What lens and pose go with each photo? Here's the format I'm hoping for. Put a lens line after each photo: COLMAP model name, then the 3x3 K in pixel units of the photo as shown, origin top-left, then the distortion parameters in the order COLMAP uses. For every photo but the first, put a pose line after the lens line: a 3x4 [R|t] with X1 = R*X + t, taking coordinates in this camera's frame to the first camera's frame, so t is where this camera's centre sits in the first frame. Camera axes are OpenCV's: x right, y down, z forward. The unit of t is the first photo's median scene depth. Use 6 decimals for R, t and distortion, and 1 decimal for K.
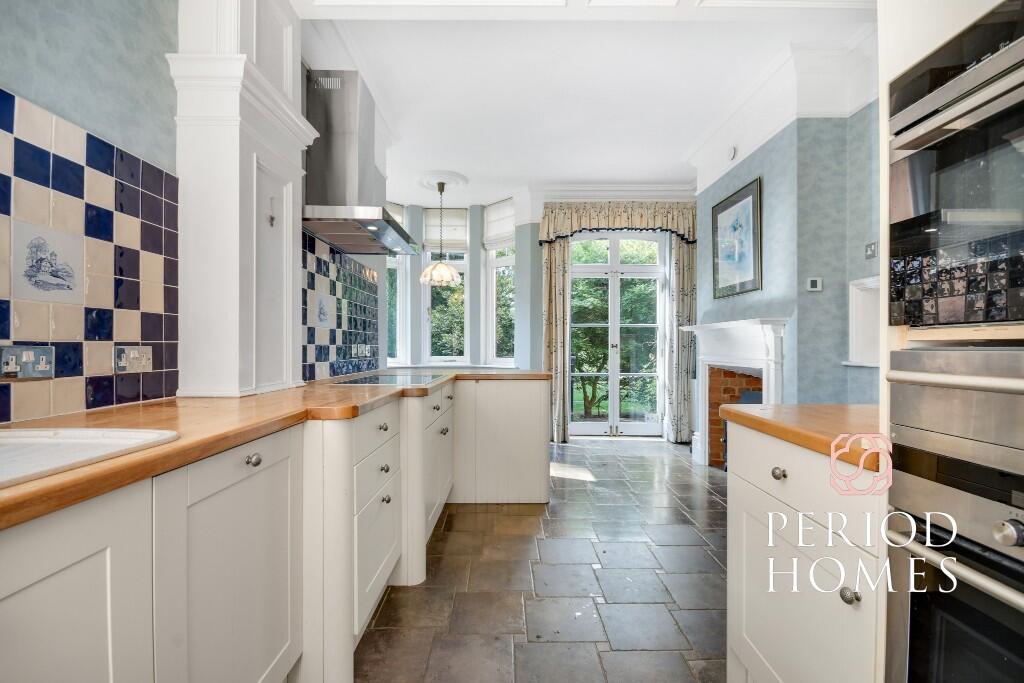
lens RADIAL K [[447.8, 0, 512.4], [0, 447.8, 348.0], [0, 0, 1]] dist [0.003793, 0.000363]
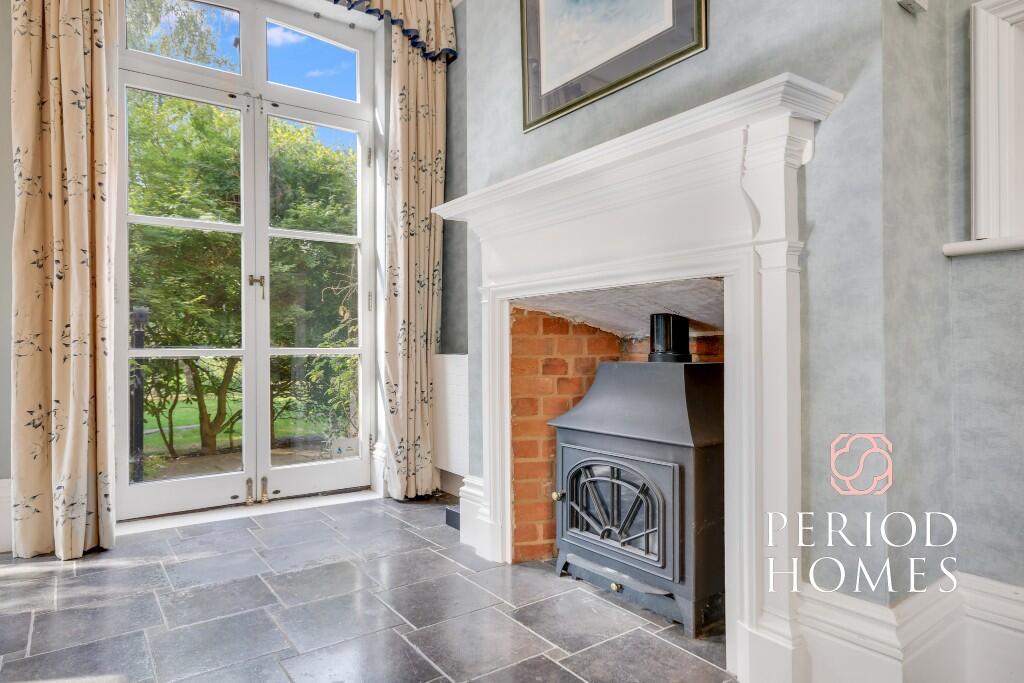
lens RADIAL K [[616.5, 0, 512.0], [0, 616.5, 341.5], [0, 0, 1]] dist [0.023748, 0.000110]
pose [[0.822762, -0.004136, 0.568371, 0.105874], [0.005752, 0.999983, -0.001049, 0.056130], [-0.568357, 0.004132, 0.822772, 0.434514]]
